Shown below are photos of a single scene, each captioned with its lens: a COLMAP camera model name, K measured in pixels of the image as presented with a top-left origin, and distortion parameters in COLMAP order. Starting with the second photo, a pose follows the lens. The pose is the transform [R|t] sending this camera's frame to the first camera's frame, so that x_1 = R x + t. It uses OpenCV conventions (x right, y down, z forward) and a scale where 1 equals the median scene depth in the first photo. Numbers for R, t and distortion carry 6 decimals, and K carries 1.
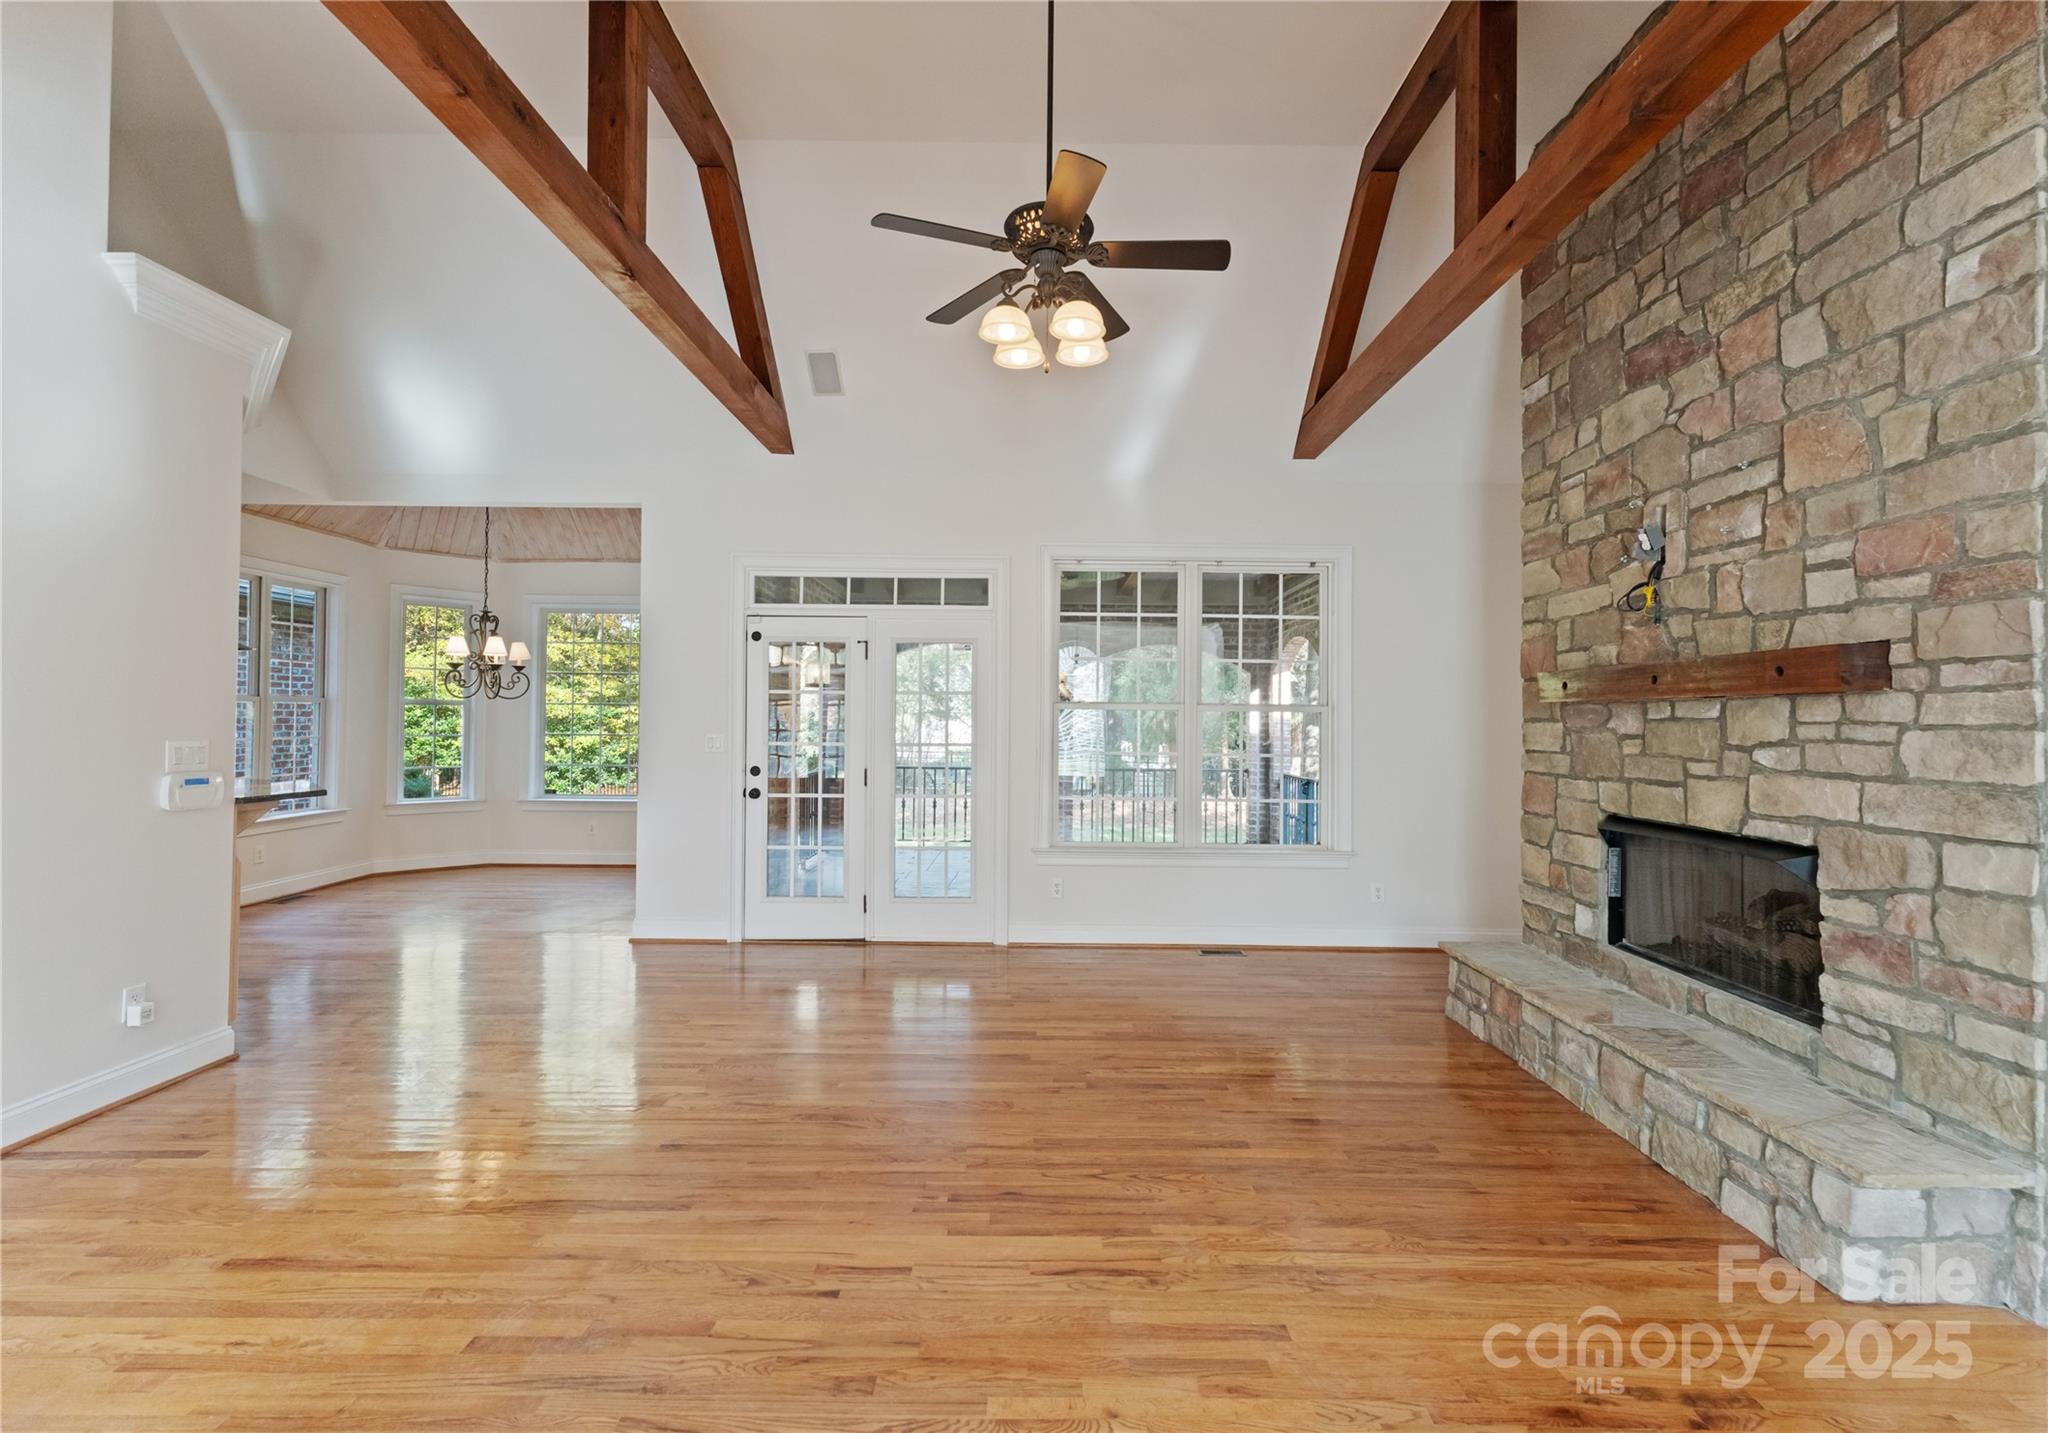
lens RADIAL K [[870.0, 0, 1017.3], [0, 870.0, 710.5], [0, 0, 1]] dist [0.008909, -0.000401]
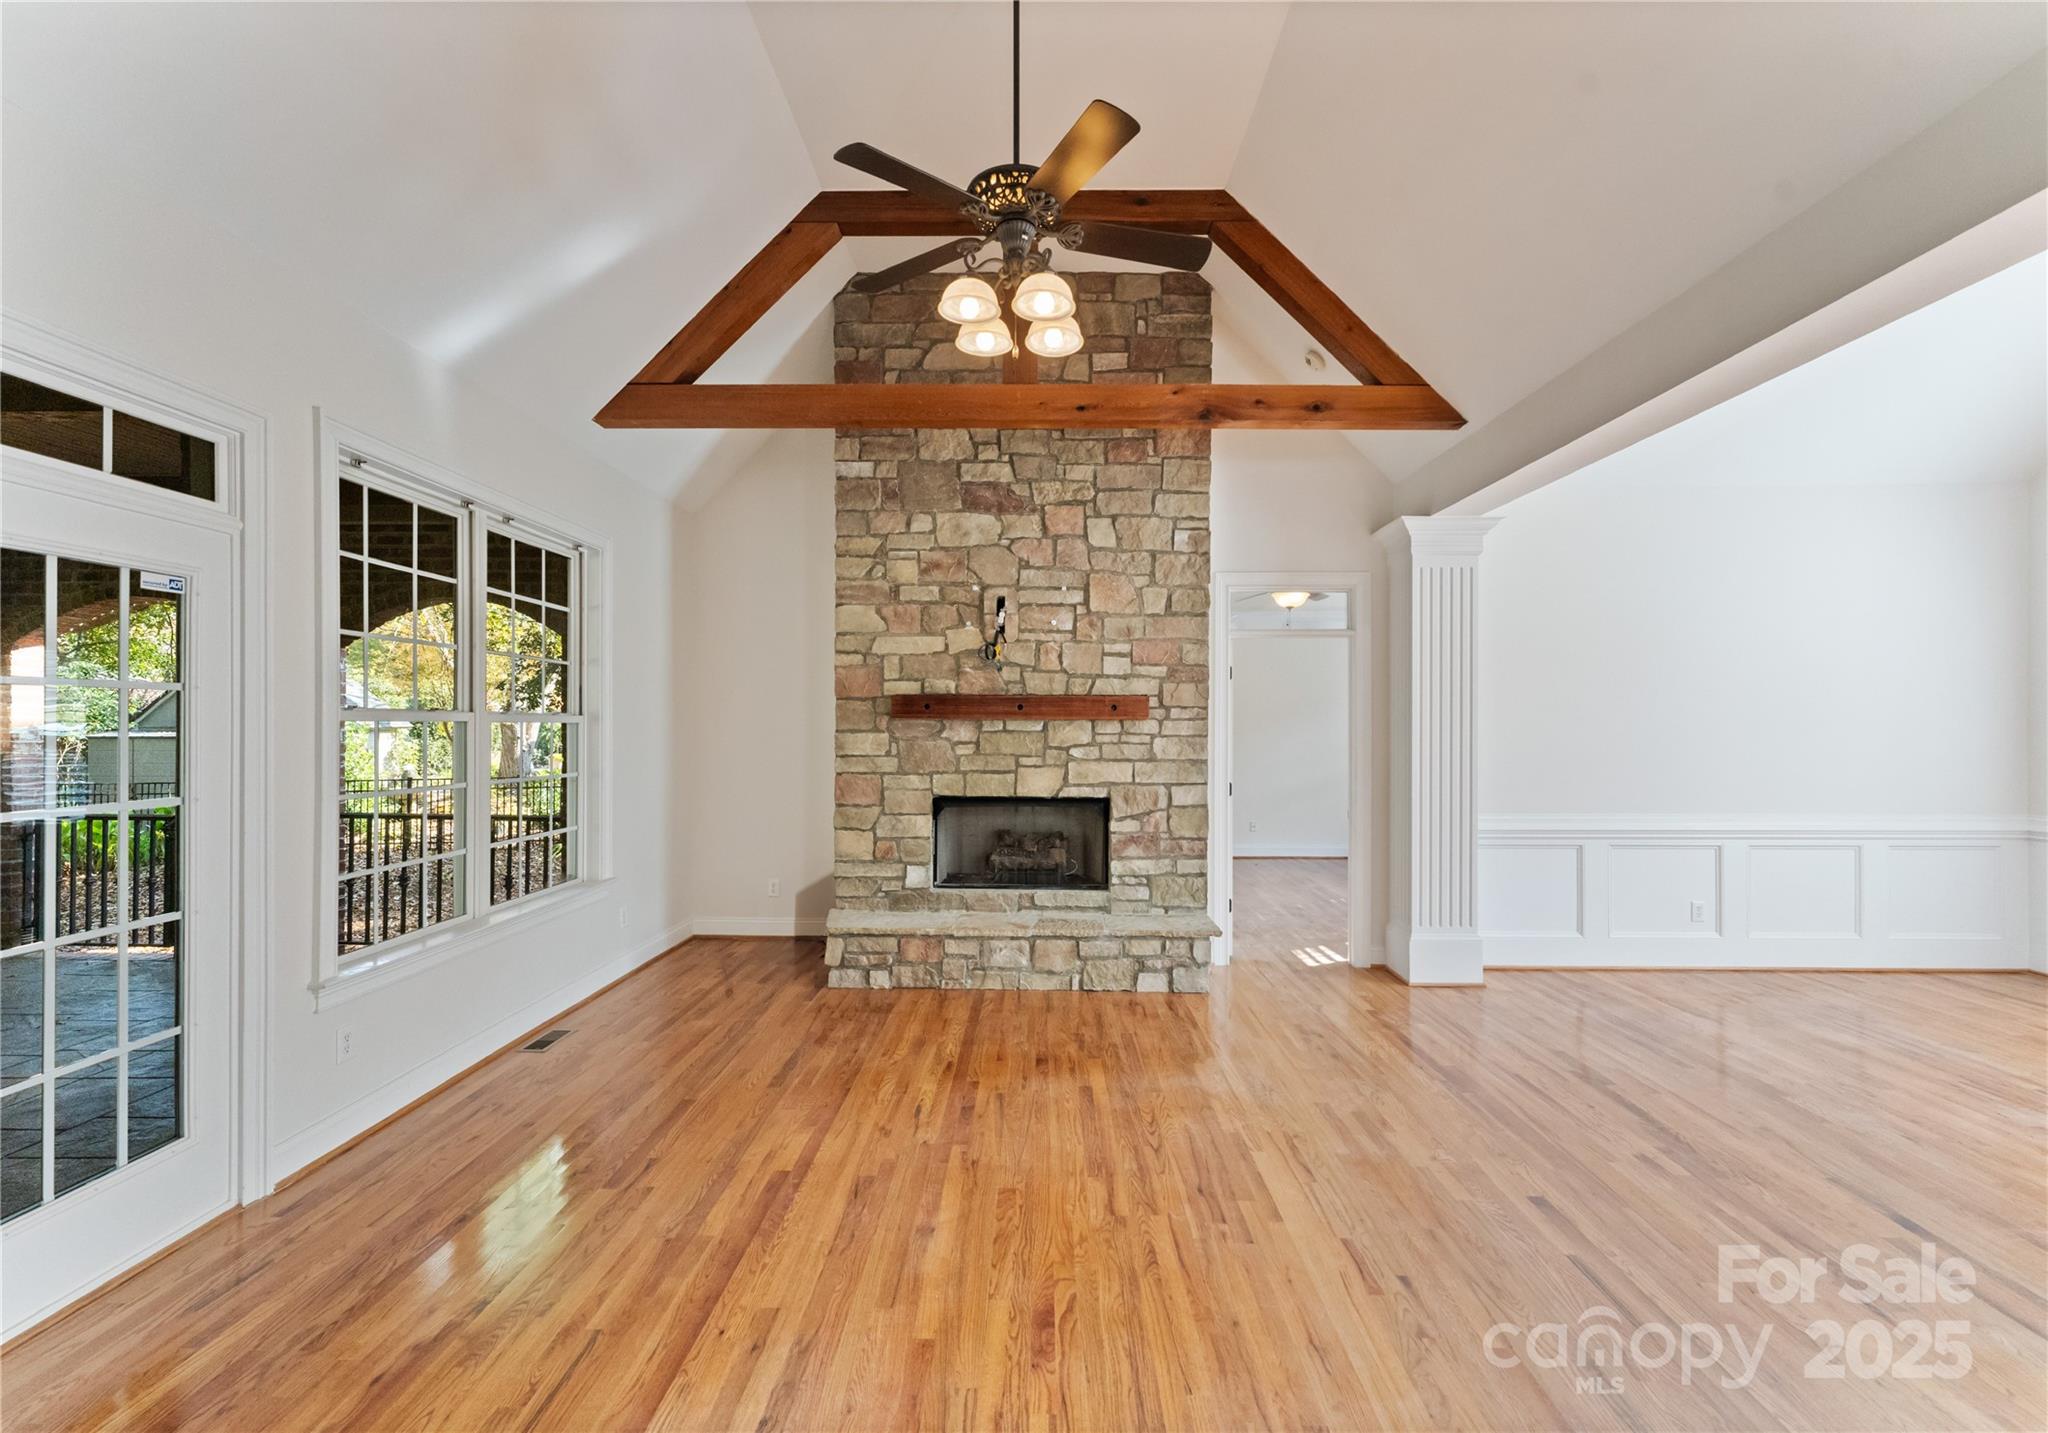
lens RADIAL K [[870.0, 0, 1015.1], [0, 870.0, 722.2], [0, 0, 1]] dist [0.008909, -0.000401]
pose [[0.029324, -0.007922, 0.999539, -0.949443], [-0.015144, 0.999850, 0.008369, -0.023003], [-0.999455, -0.015382, 0.029199, 1.058680]]
